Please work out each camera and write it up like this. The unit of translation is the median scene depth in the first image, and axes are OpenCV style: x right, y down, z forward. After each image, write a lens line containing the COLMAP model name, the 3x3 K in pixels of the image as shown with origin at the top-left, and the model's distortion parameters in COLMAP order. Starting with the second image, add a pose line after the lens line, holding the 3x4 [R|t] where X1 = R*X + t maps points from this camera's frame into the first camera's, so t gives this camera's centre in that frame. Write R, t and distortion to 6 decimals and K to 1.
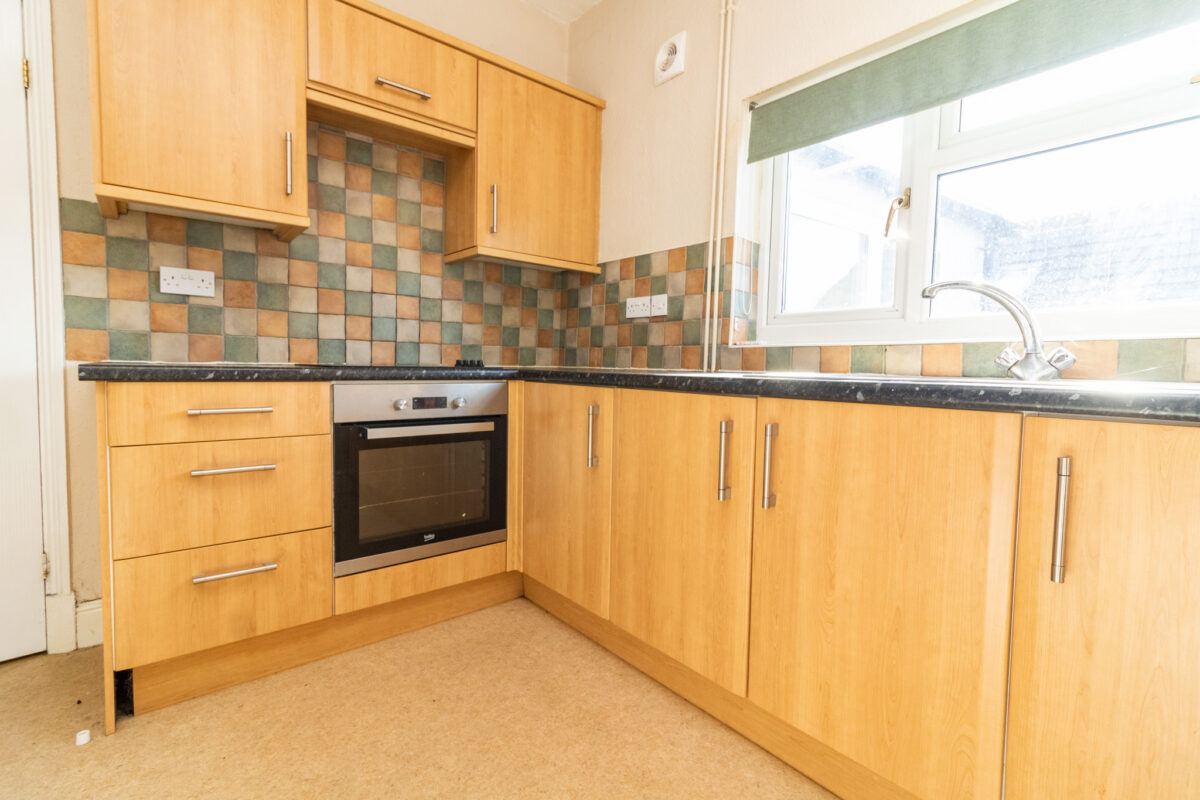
lens RADIAL K [[548.4, 0, 602.3], [0, 548.4, 394.8], [0, 0, 1]] dist [0.002090, 0.000365]
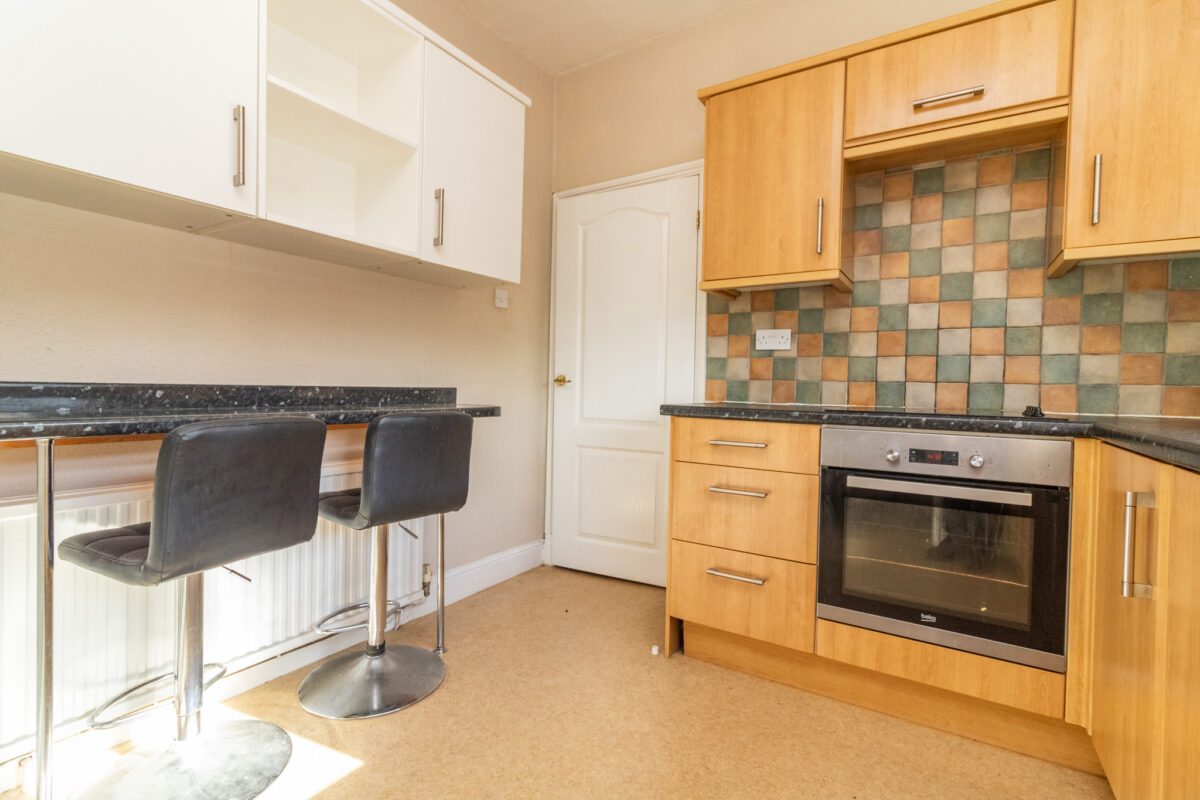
lens RADIAL K [[548.4, 0, 602.3], [0, 548.4, 394.8], [0, 0, 1]] dist [0.002090, 0.000365]
pose [[0.312282, 0.003557, -0.949983, 0.311618], [-0.067875, 0.997521, -0.018577, -0.028852], [0.947562, 0.070281, 0.311749, 0.240622]]
